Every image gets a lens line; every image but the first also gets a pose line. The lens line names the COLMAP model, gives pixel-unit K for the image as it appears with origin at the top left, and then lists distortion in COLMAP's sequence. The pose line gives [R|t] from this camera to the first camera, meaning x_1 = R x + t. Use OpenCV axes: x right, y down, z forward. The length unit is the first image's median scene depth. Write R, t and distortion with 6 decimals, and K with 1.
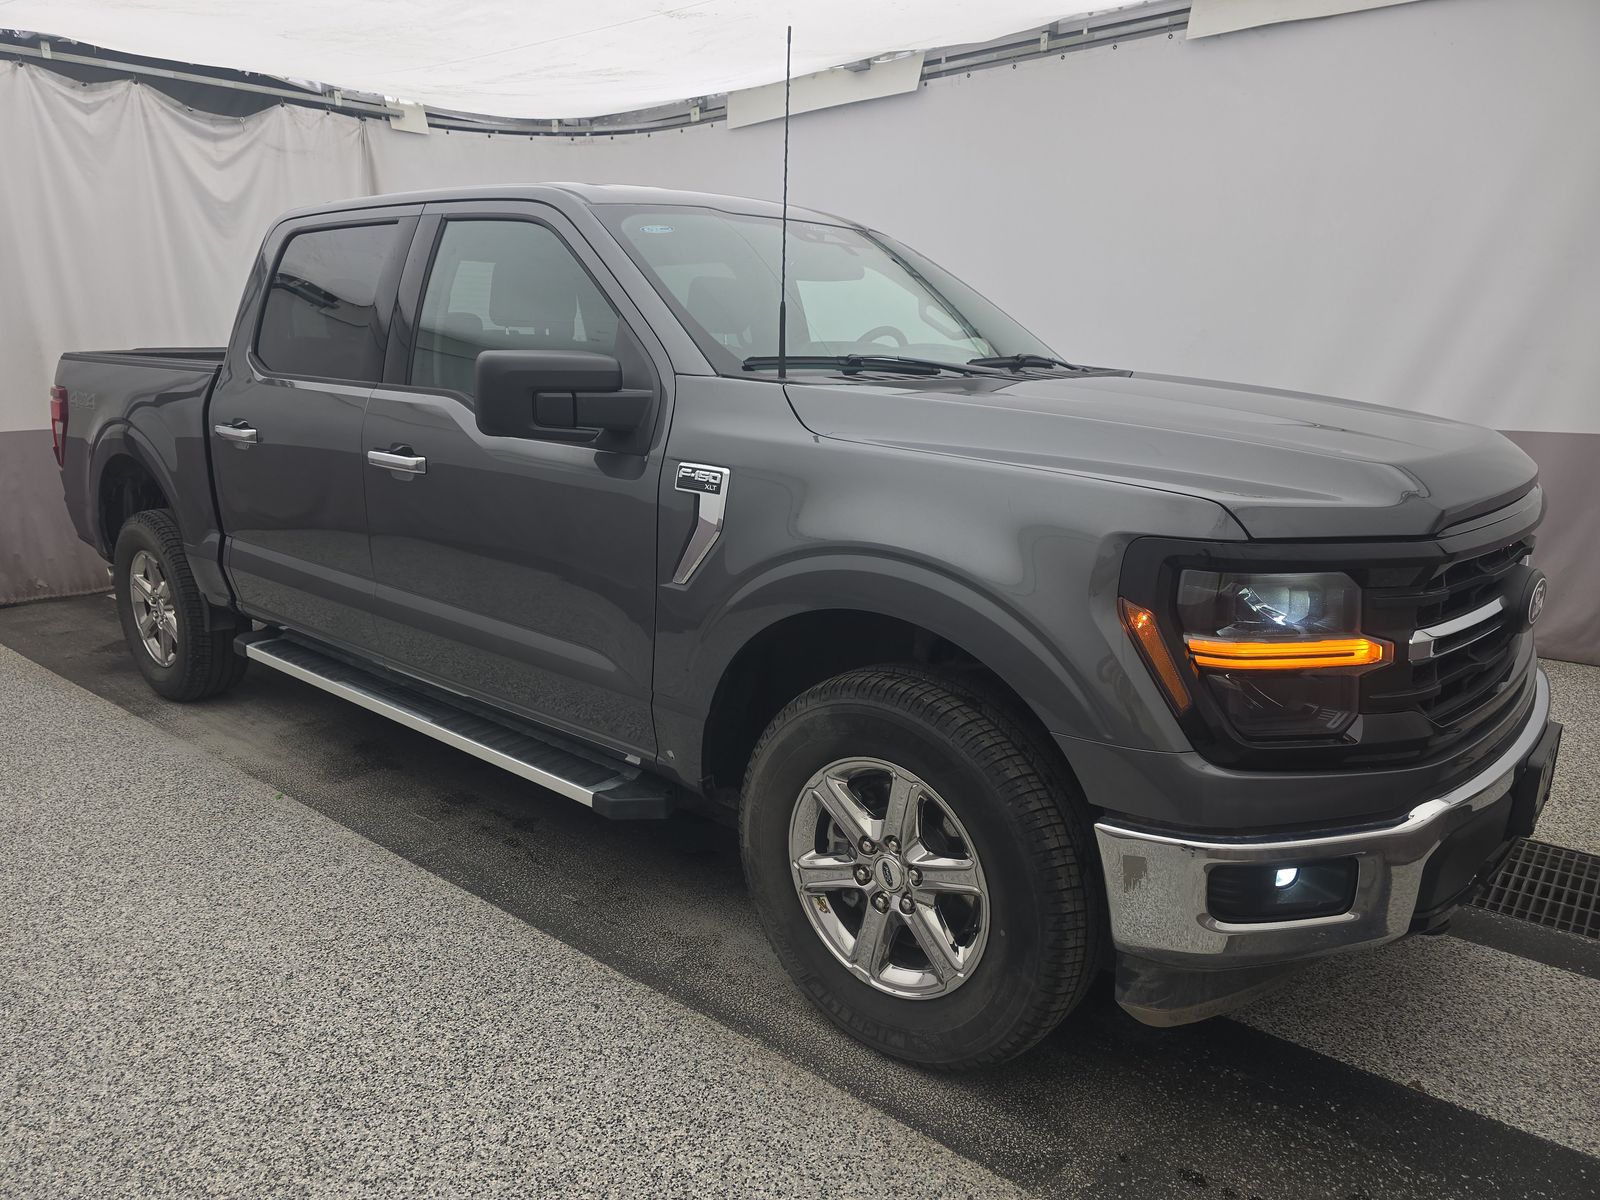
lens RADIAL K [[1075.4, 0, 772.0], [0, 1075.4, 604.3], [0, 0, 1]] dist [0.054002, -0.037866]
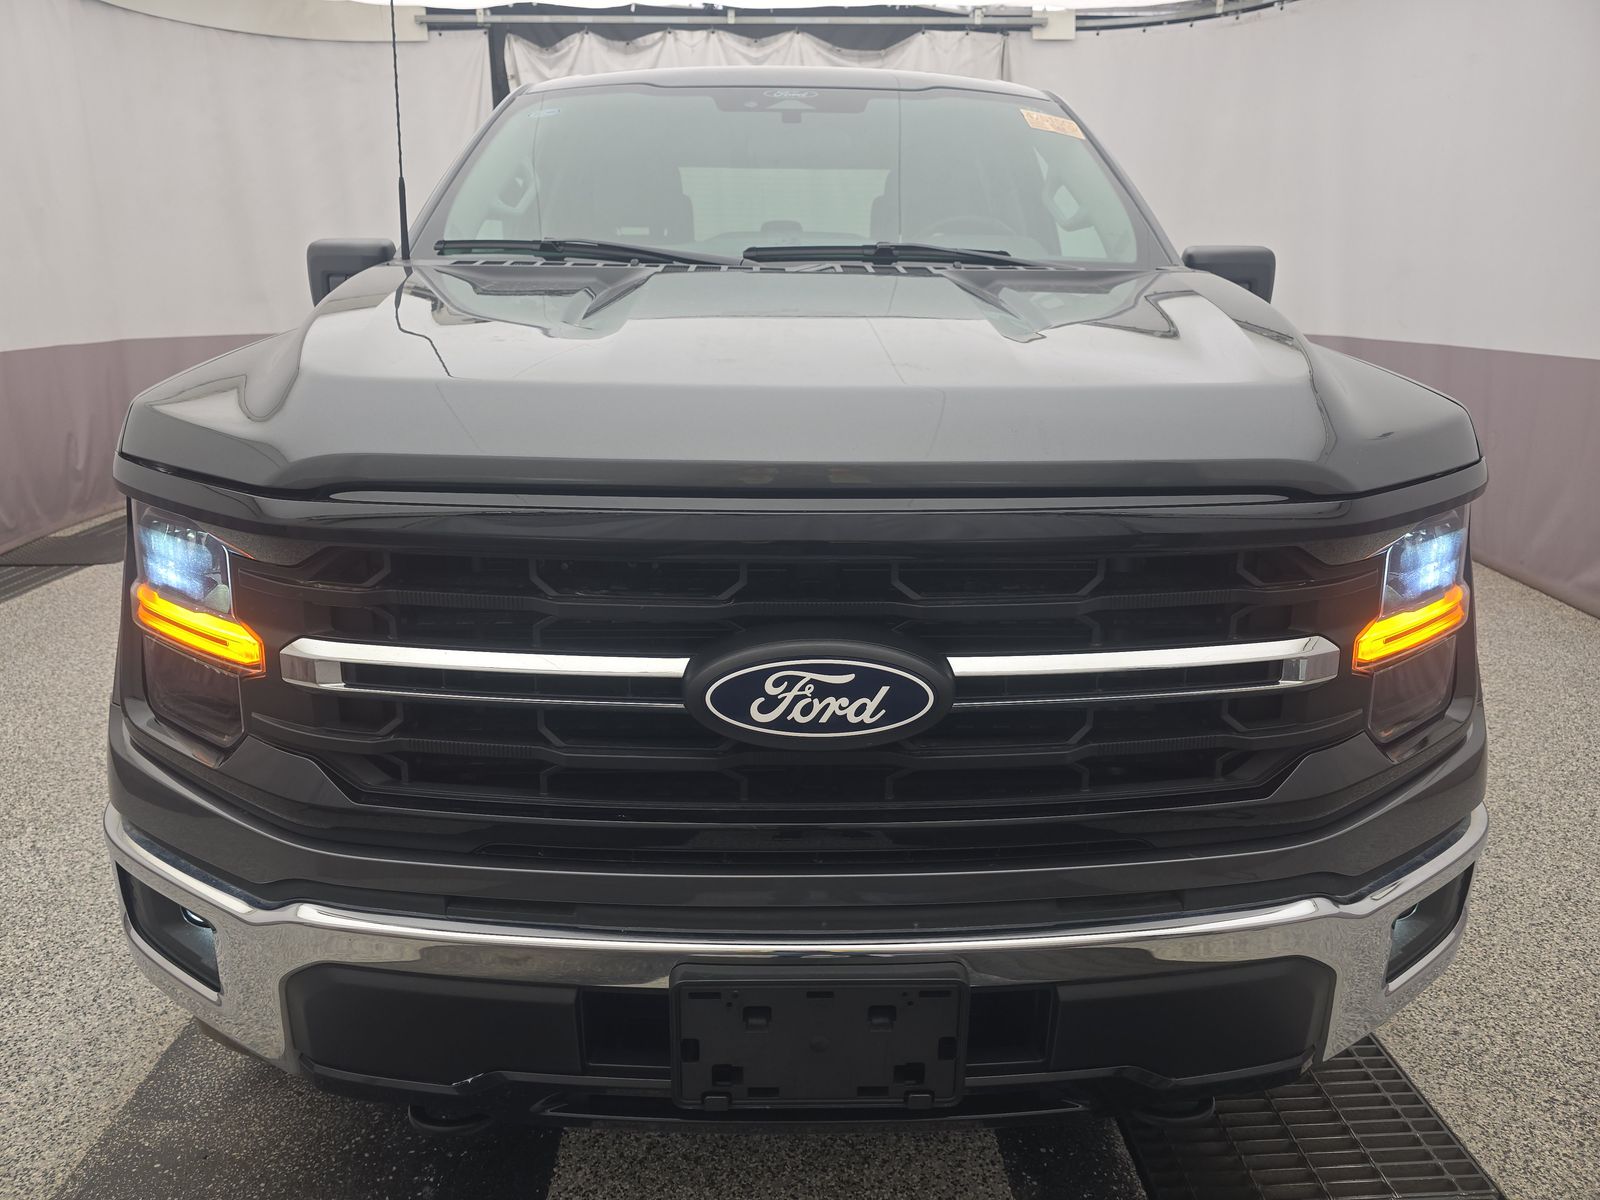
lens RADIAL K [[1073.0, 0, 791.6], [0, 1073.0, 599.7], [0, 0, 1]] dist [0.024276, -0.019007]
pose [[0.671730, 0.221648, -0.706860, 0.367975], [-0.182195, 0.974311, 0.132372, -0.040738], [0.718042, 0.039868, 0.694857, 0.227994]]
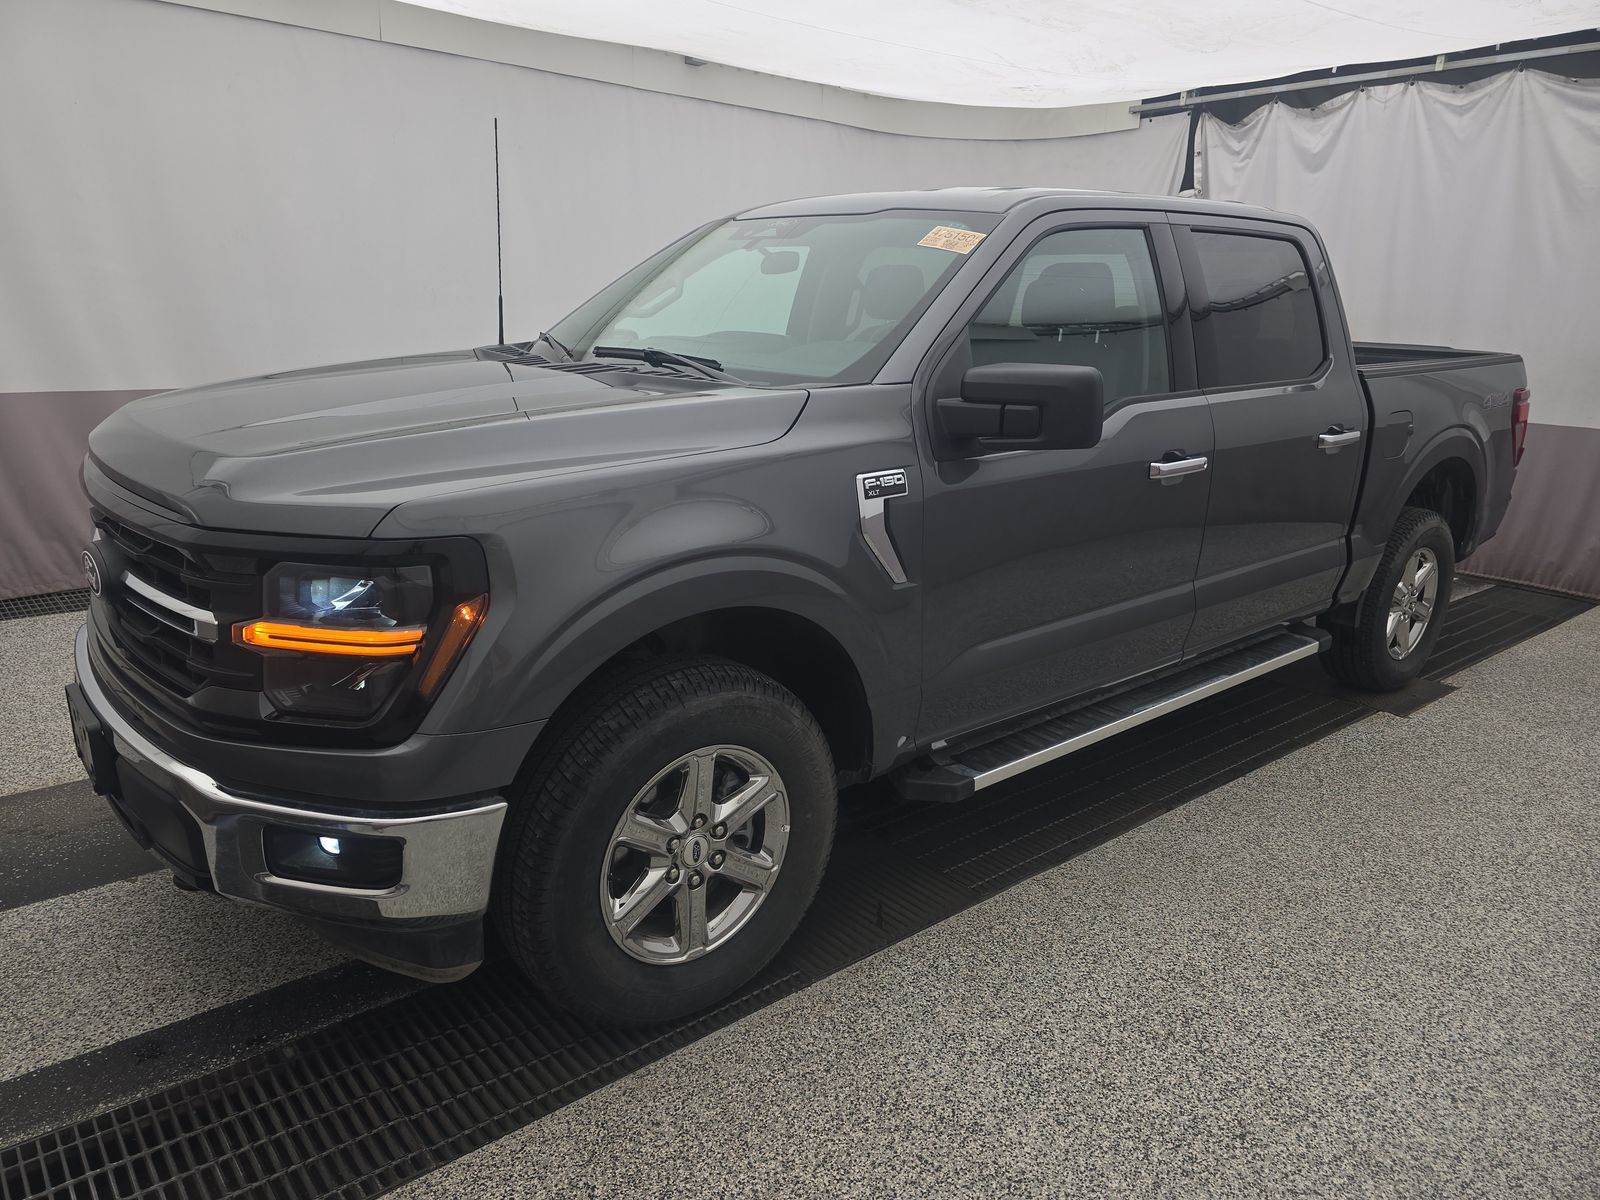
lens RADIAL K [[1073.0, 0, 791.6], [0, 1073.0, 599.7], [0, 0, 1]] dist [0.024276, -0.019007]
pose [[-0.157860, 0.259987, -0.952621, 0.565899], [-0.264182, 0.918431, 0.294434, -0.162148], [0.951466, 0.298145, -0.076300, 0.614598]]
